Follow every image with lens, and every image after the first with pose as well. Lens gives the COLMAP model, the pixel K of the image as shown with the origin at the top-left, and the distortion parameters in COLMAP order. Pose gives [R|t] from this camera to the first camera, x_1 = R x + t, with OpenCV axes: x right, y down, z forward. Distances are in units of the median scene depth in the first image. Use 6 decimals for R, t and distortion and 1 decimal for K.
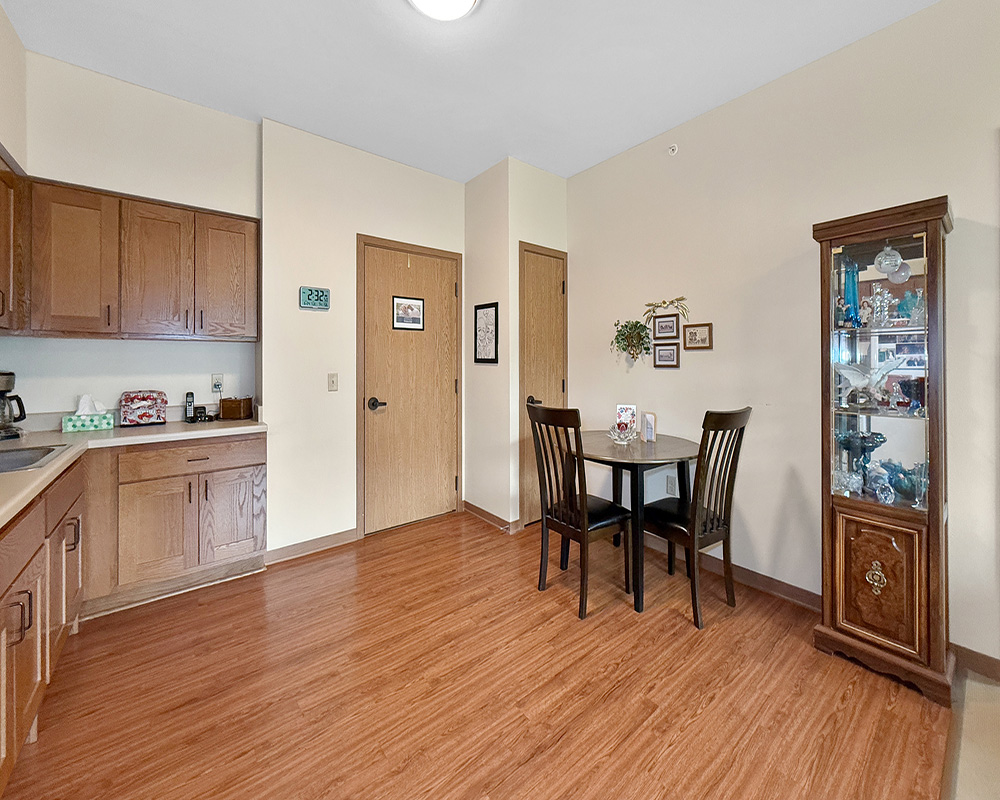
lens RADIAL K [[399.3, 0, 502.7], [0, 399.3, 362.1], [0, 0, 1]] dist [-0.000157, 0.000011]
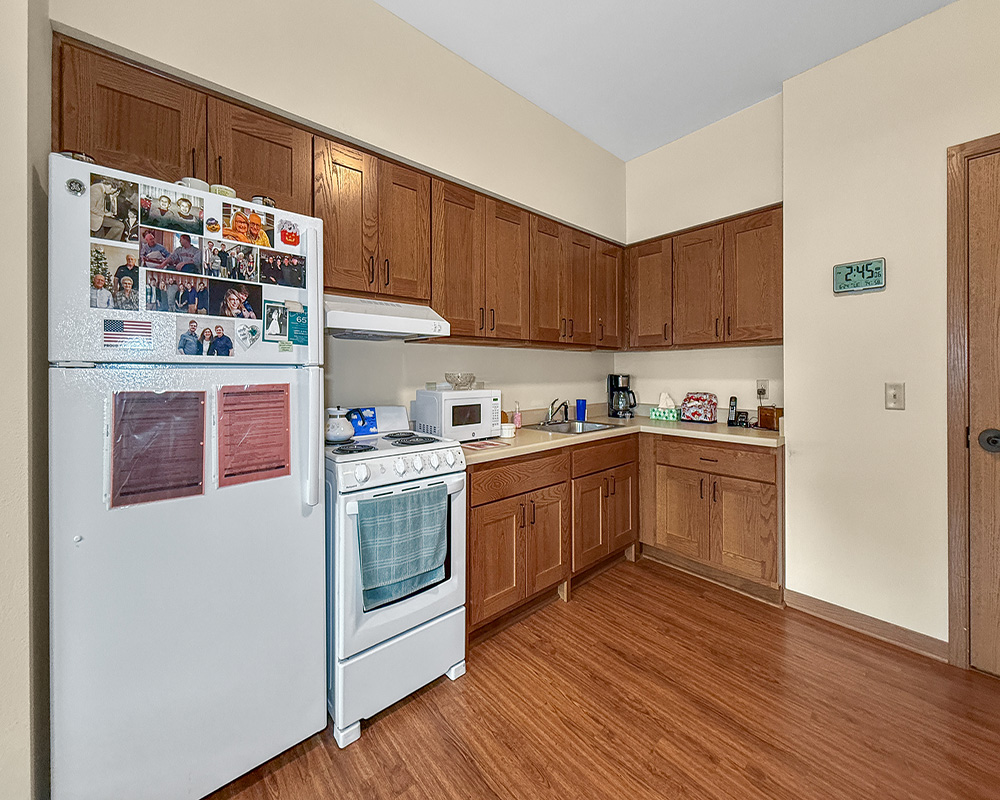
lens RADIAL K [[399.3, 0, 513.6], [0, 399.3, 373.5], [0, 0, 1]] dist [-0.000157, 0.000011]
pose [[0.051340, 0.002557, -0.998678, 0.248645], [0.003872, 0.999989, 0.002760, 0.010694], [0.998674, -0.004008, 0.051329, 0.408159]]
